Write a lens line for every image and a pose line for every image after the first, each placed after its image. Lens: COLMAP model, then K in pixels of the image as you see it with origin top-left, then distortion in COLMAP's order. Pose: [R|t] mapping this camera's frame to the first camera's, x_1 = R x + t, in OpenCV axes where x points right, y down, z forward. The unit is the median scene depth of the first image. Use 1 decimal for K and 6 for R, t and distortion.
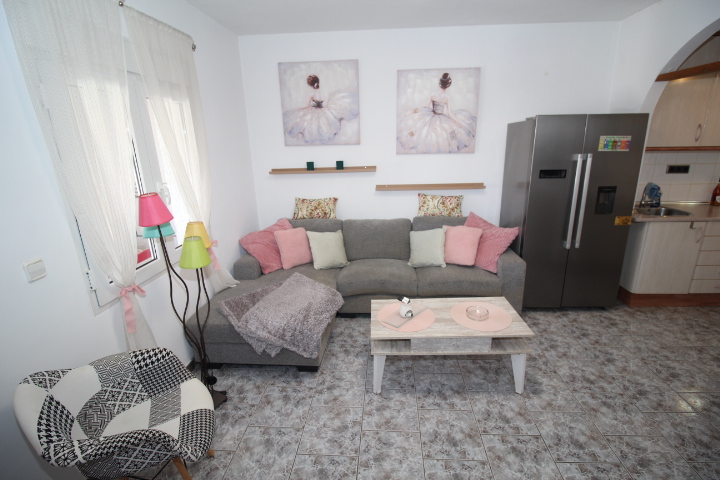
lens RADIAL K [[331.3, 0, 369.9], [0, 331.3, 234.5], [0, 0, 1]] dist [-0.002720, -0.010443]
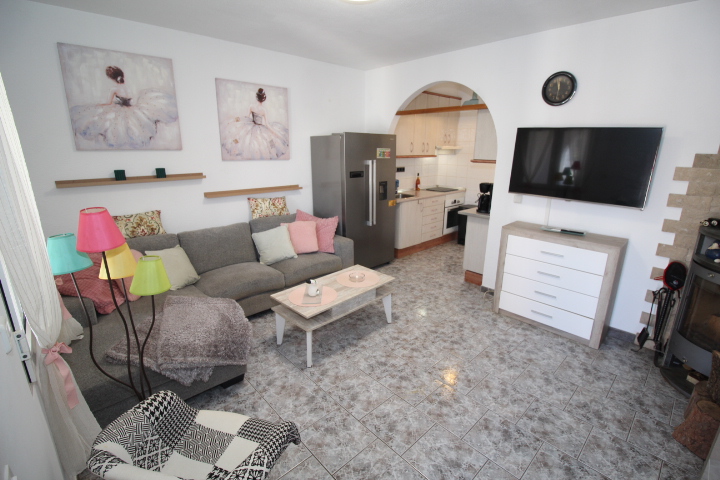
lens RADIAL K [[331.3, 0, 359.7], [0, 331.3, 236.7], [0, 0, 1]] dist [-0.002720, -0.010443]
pose [[0.687441, -0.160498, 0.708283, -0.447641], [0.174205, 0.983243, 0.053726, 0.003402], [-0.705037, 0.086453, 0.703881, 0.022403]]
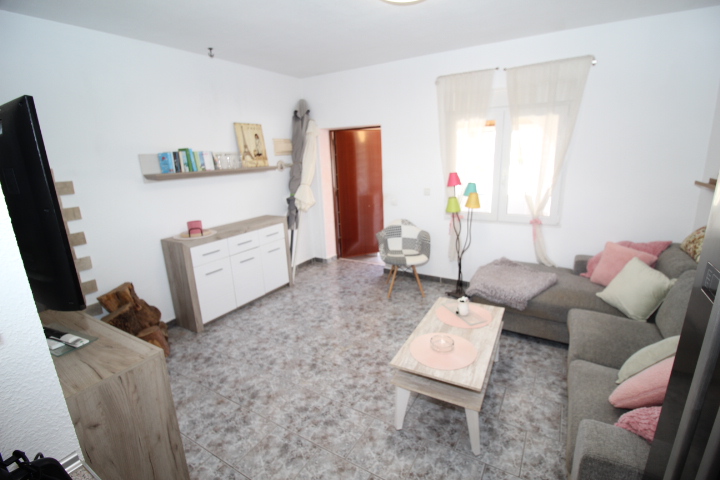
lens RADIAL K [[331.3, 0, 362.1], [0, 331.3, 233.6], [0, 0, 1]] dist [-0.002720, -0.010443]
pose [[-0.456251, 0.257106, -0.851899, 0.837607], [-0.200094, 0.903190, 0.379751, -0.249089], [0.867063, 0.343721, -0.360636, 0.775232]]
